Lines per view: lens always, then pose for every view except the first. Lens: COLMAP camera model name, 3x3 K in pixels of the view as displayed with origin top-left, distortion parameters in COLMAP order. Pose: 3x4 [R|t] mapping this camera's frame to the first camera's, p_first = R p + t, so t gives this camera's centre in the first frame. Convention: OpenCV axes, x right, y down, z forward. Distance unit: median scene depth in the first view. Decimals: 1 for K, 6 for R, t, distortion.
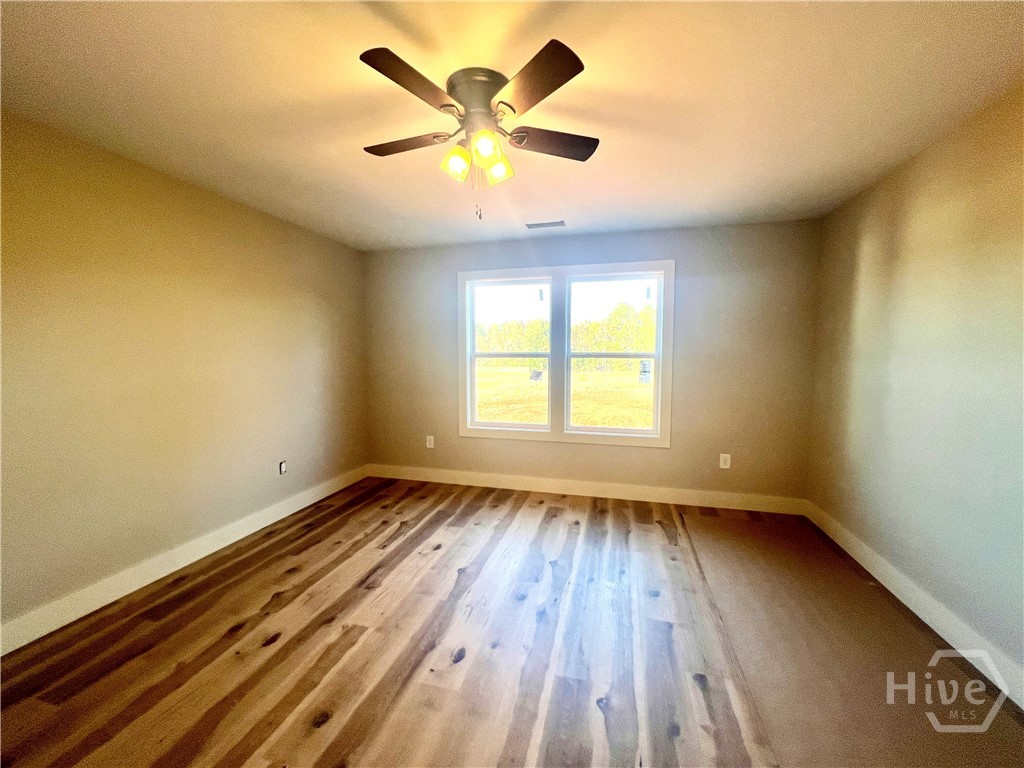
lens RADIAL K [[409.8, 0, 510.3], [0, 409.8, 384.9], [0, 0, 1]] dist [-0.000949, -0.000262]
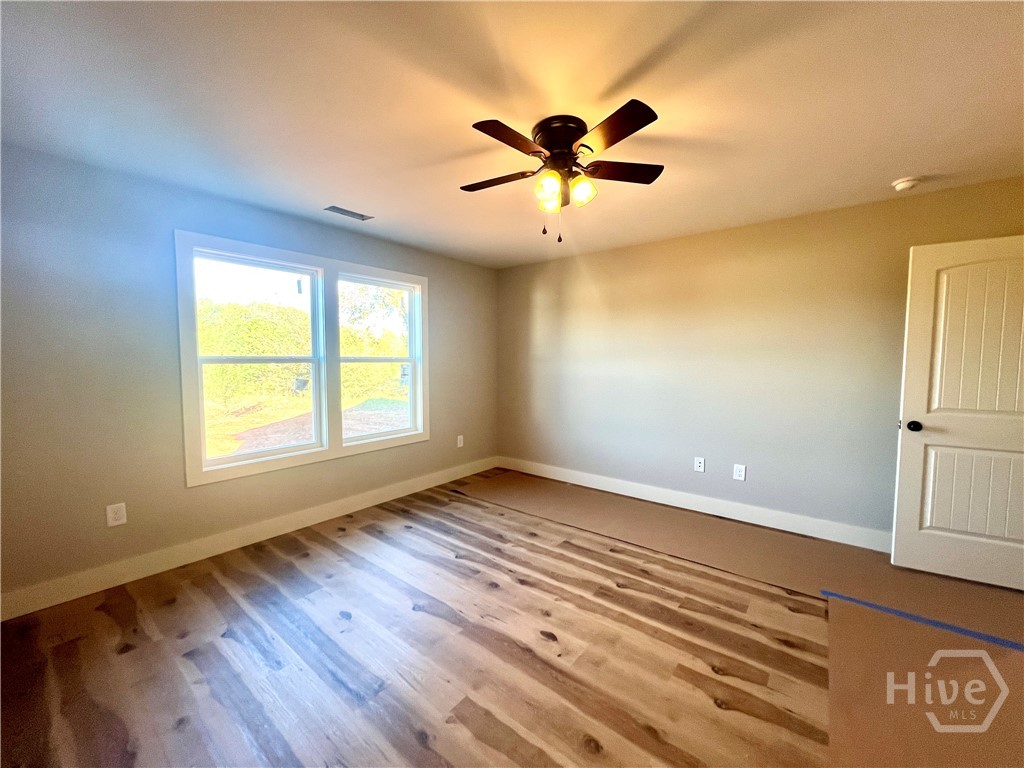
lens RADIAL K [[409.8, 0, 510.3], [0, 409.8, 384.9], [0, 0, 1]] dist [-0.000949, -0.000262]
pose [[0.399556, -0.058742, 0.914825, -0.573414], [0.070193, 0.996975, 0.033360, -0.022680], [-0.914017, 0.050885, 0.402471, 0.319677]]
